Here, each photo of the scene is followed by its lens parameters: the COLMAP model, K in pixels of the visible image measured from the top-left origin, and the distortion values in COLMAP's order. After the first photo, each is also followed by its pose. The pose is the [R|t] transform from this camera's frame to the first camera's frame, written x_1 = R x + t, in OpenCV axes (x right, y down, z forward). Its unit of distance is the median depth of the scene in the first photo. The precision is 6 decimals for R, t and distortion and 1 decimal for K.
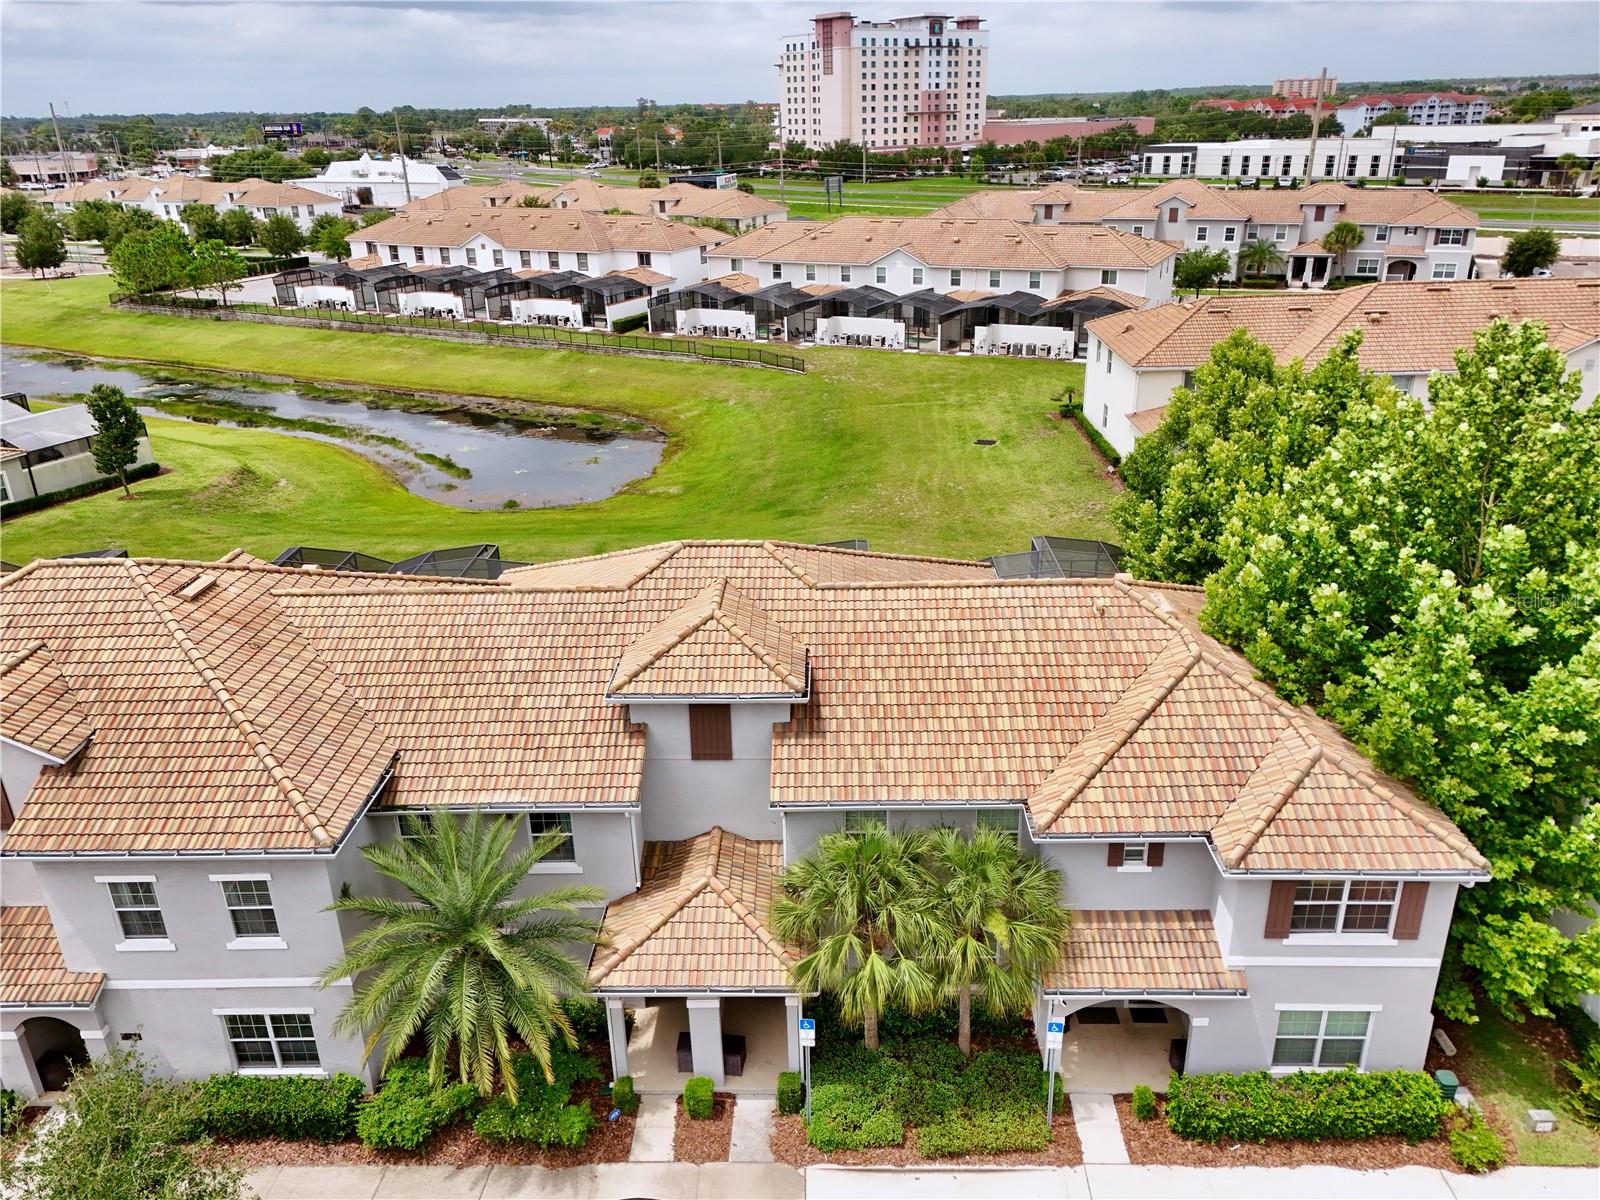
lens RADIAL K [[1206.7, 0, 800.0], [0, 1206.7, 600.0], [0, 0, 1]] dist [0.034478, -0.001397]
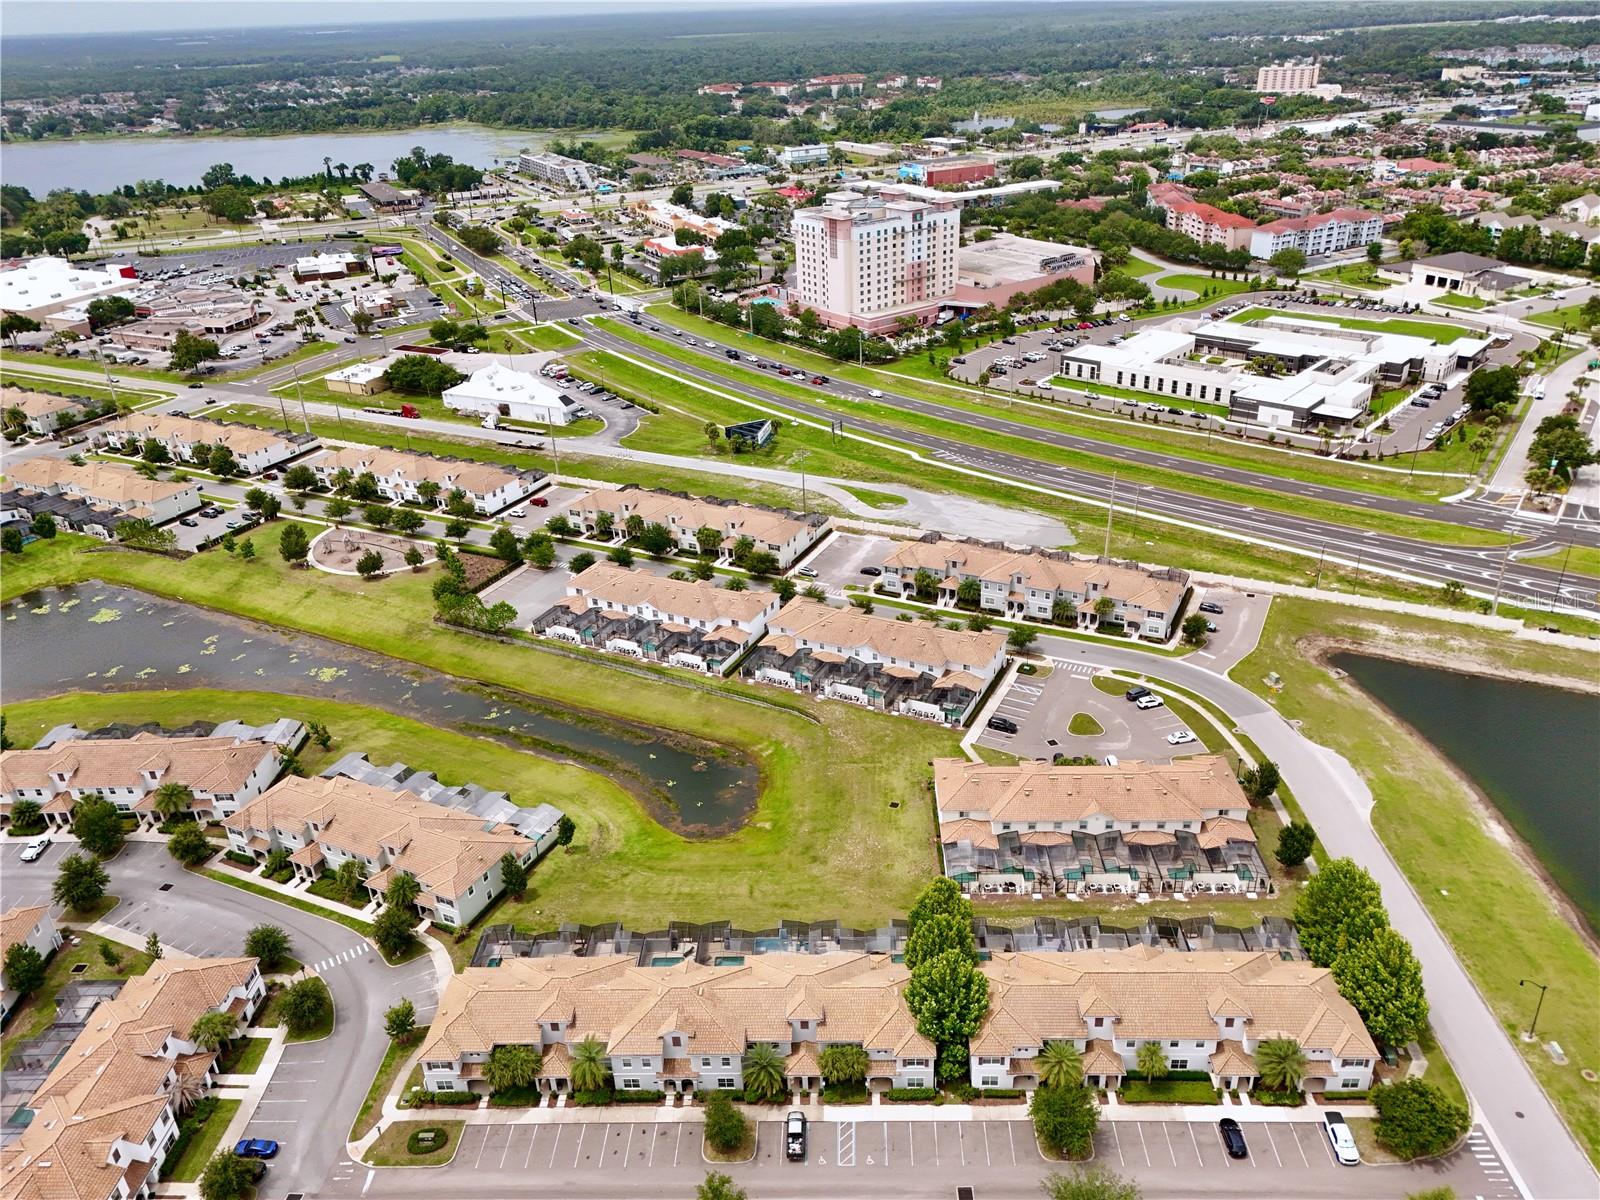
lens RADIAL K [[1246.5, 0, 792.5], [0, 1246.5, 602.1], [0, 0, 1]] dist [0.065349, -0.006310]
pose [[0.999770, -0.010983, -0.018433, -0.001213], [0.012655, 0.995569, 0.093182, -0.518882], [0.017328, -0.093394, 0.995478, -0.992490]]
